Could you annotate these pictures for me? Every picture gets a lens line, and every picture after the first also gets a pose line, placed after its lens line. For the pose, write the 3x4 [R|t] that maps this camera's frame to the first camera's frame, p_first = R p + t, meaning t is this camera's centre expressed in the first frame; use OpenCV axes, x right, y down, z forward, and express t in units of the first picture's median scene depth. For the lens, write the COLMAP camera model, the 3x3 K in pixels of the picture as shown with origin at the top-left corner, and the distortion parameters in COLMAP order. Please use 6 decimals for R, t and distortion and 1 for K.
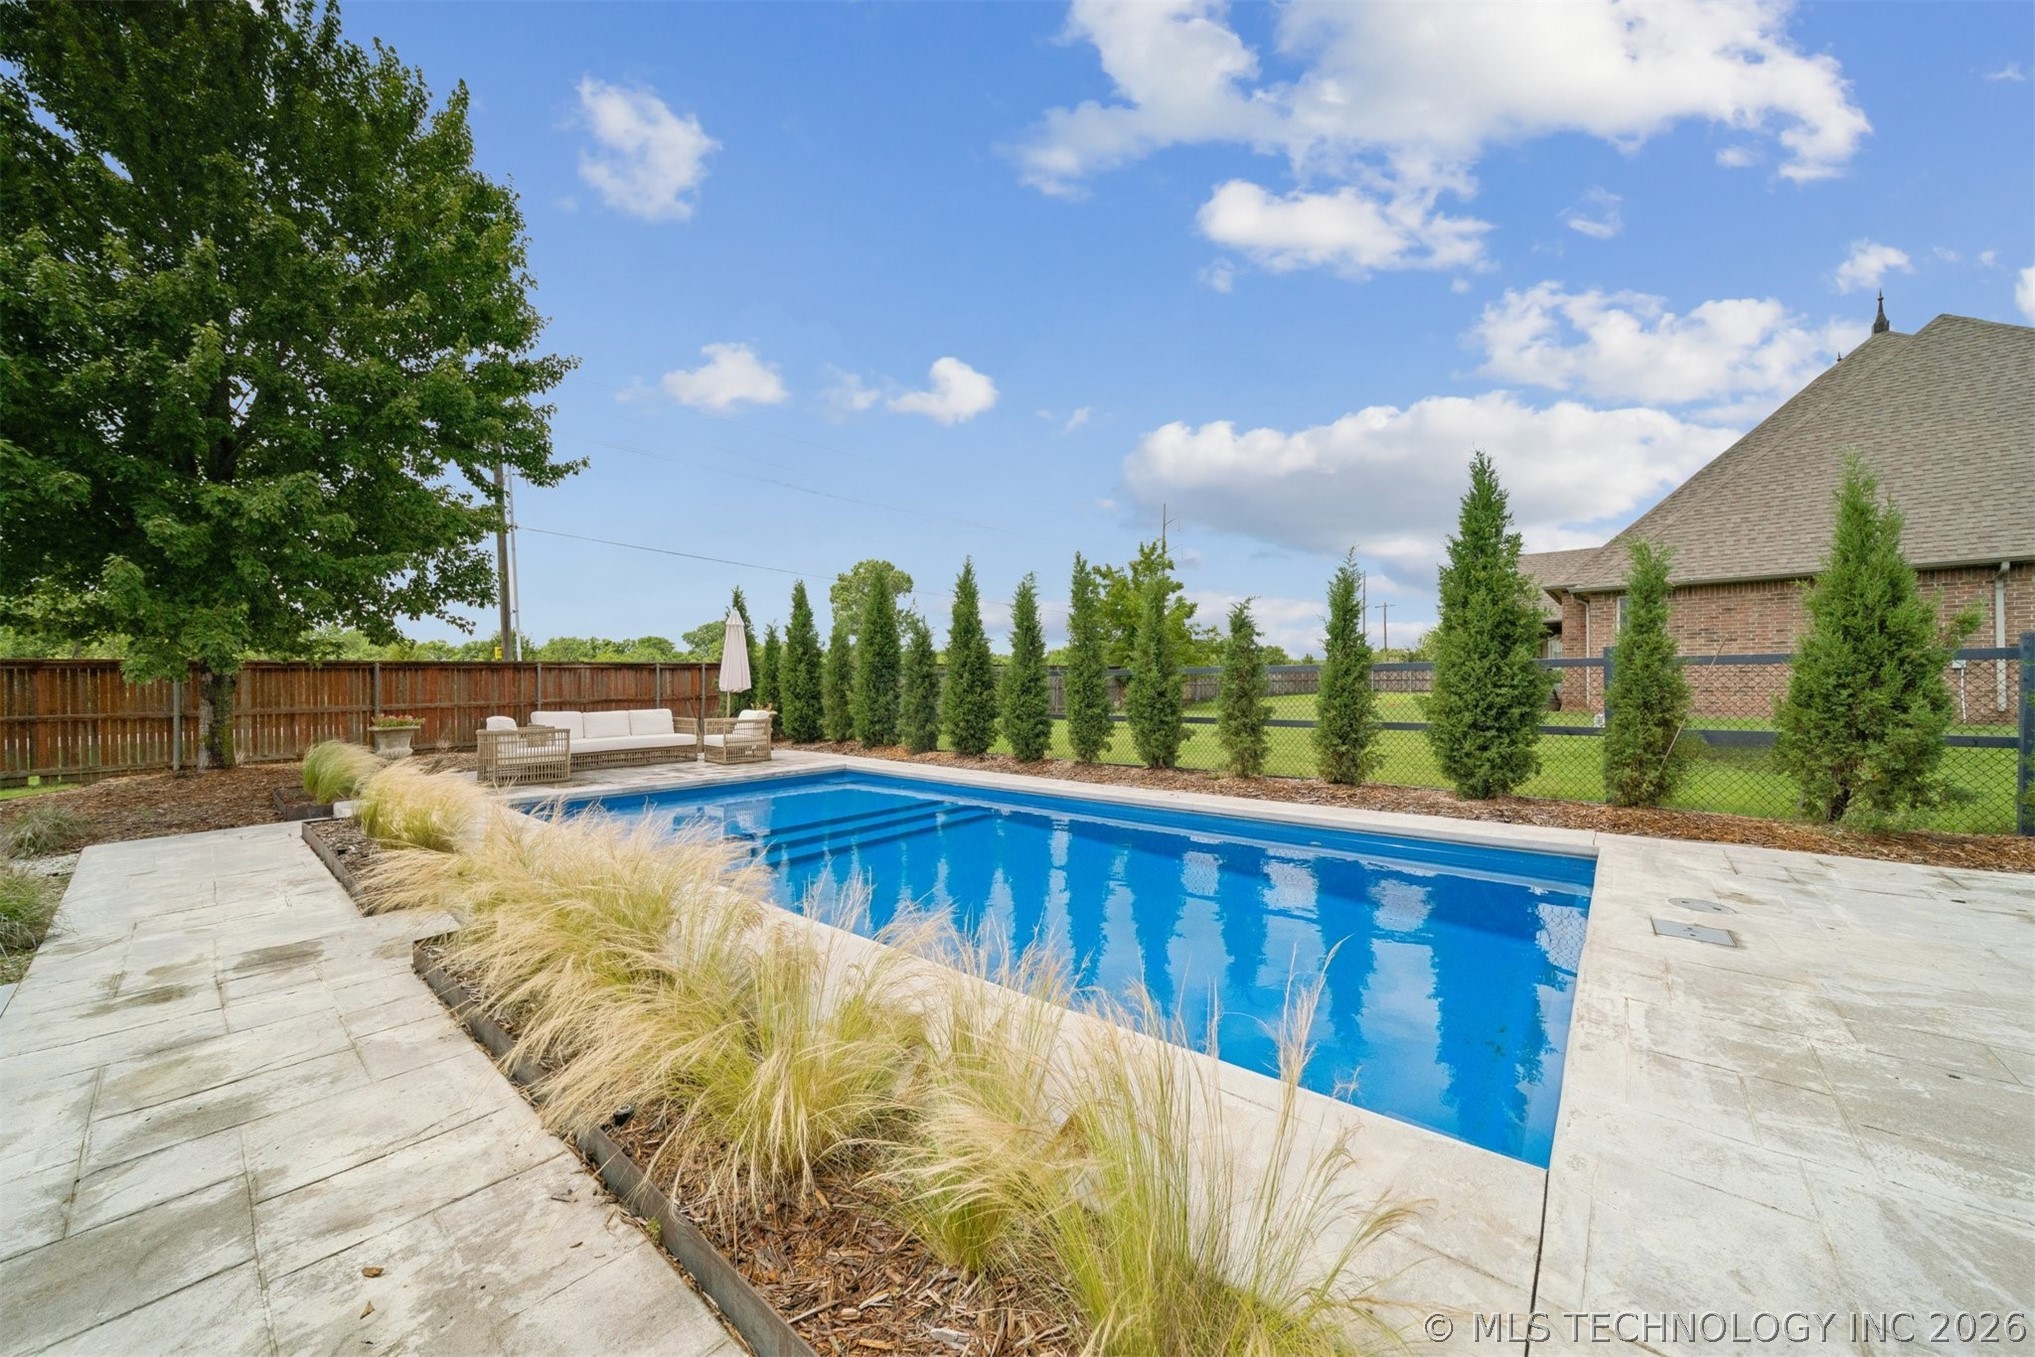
lens RADIAL K [[724.2, 0, 1024.6], [0, 724.2, 699.2], [0, 0, 1]] dist [0.000802, -0.000098]
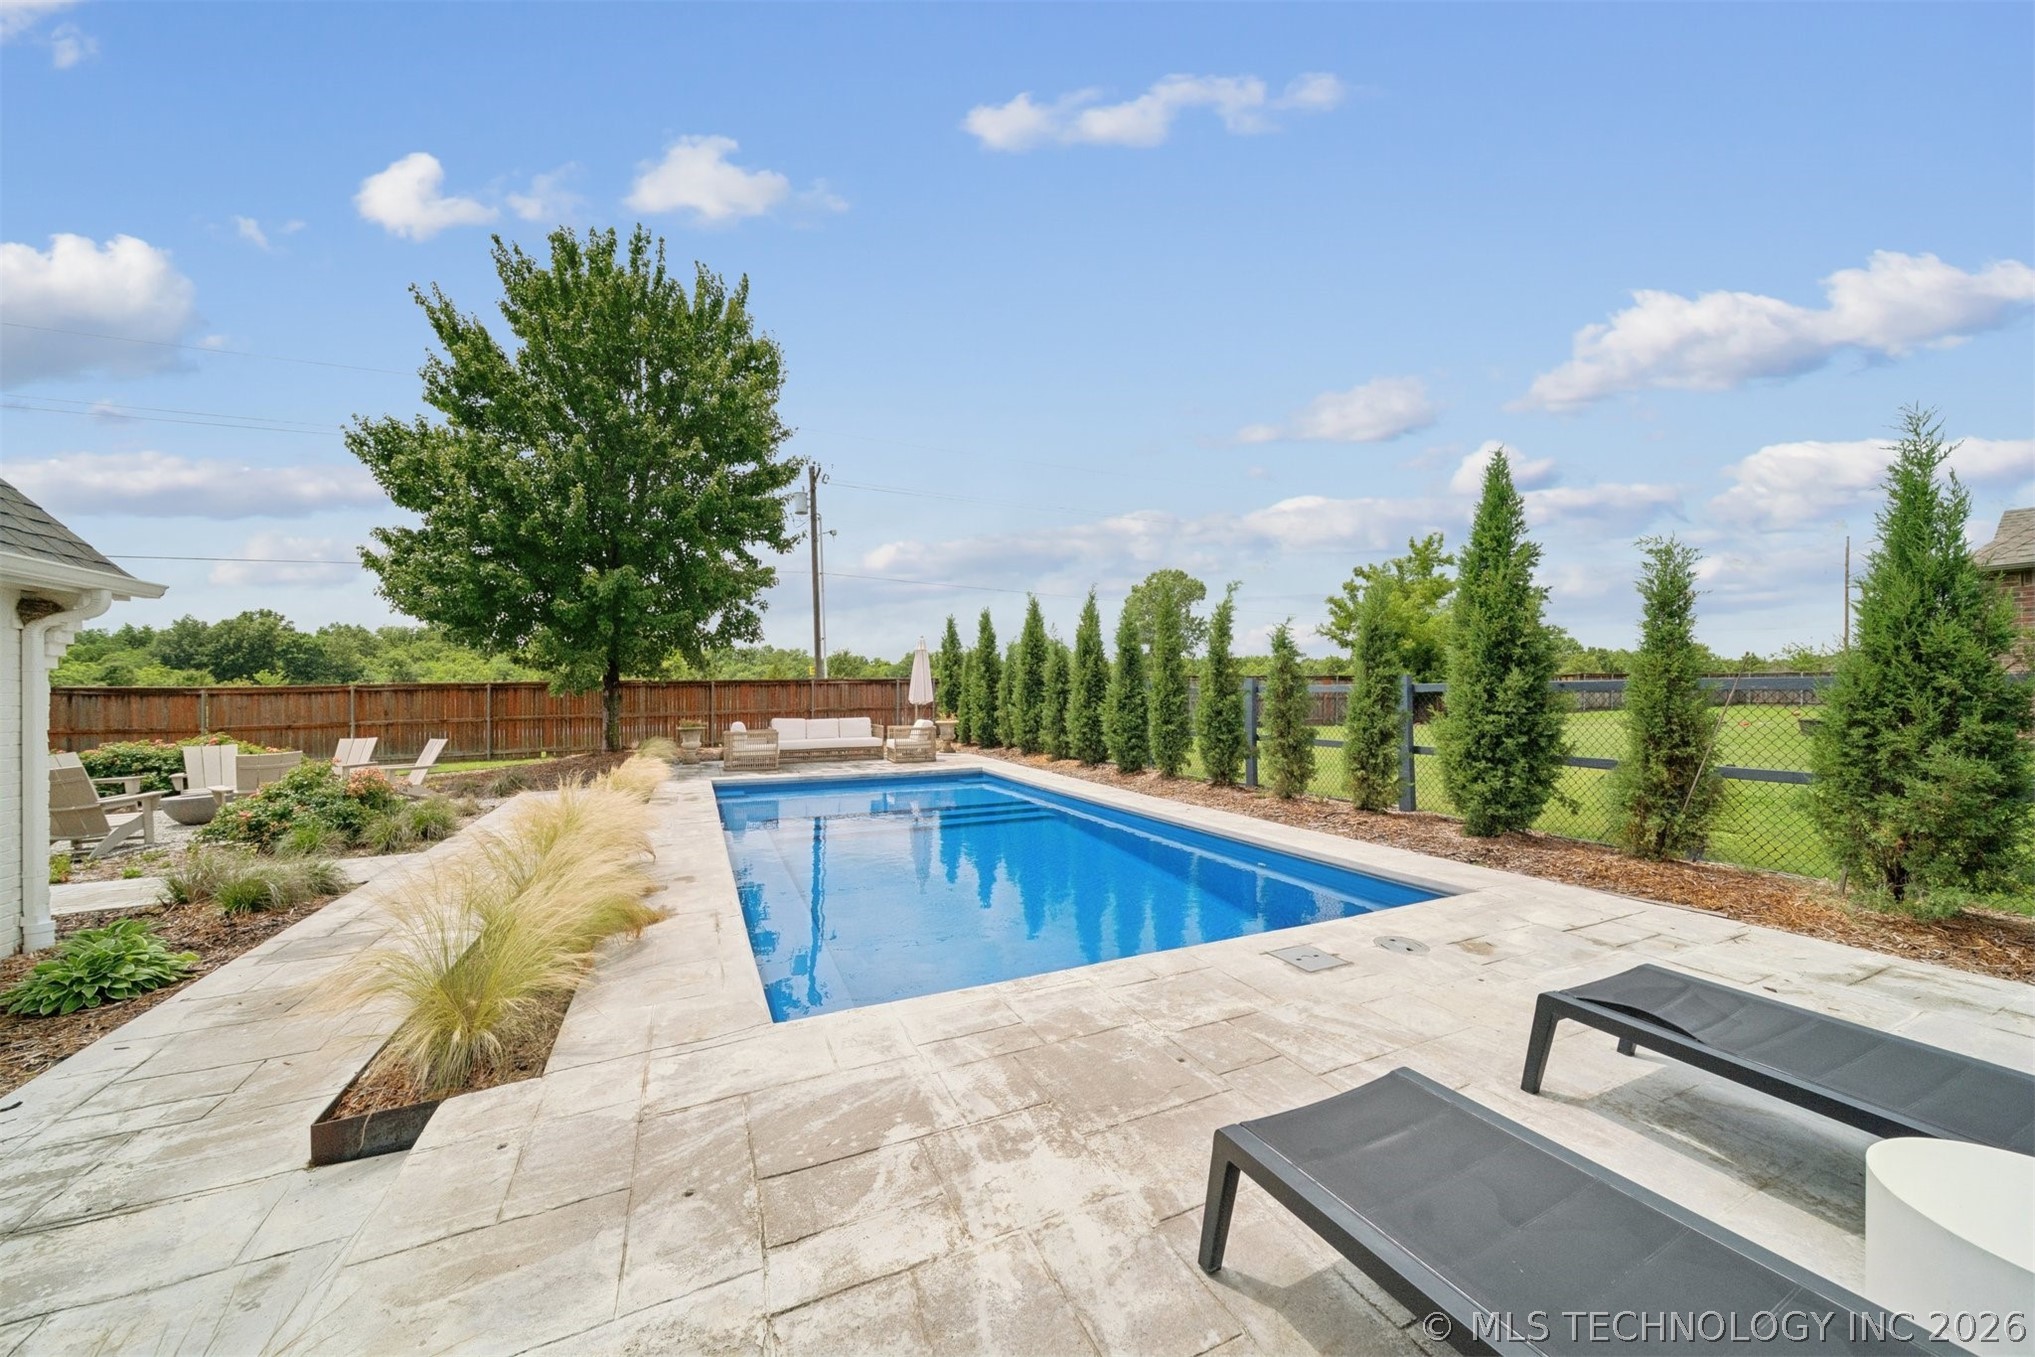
lens RADIAL K [[724.2, 0, 1024.6], [0, 724.2, 699.2], [0, 0, 1]] dist [0.000802, -0.000098]
pose [[0.905588, 0.006638, -0.424107, 0.332496], [-0.010124, 0.999931, -0.005967, -0.015535], [0.424038, 0.009697, 0.905592, -0.045657]]
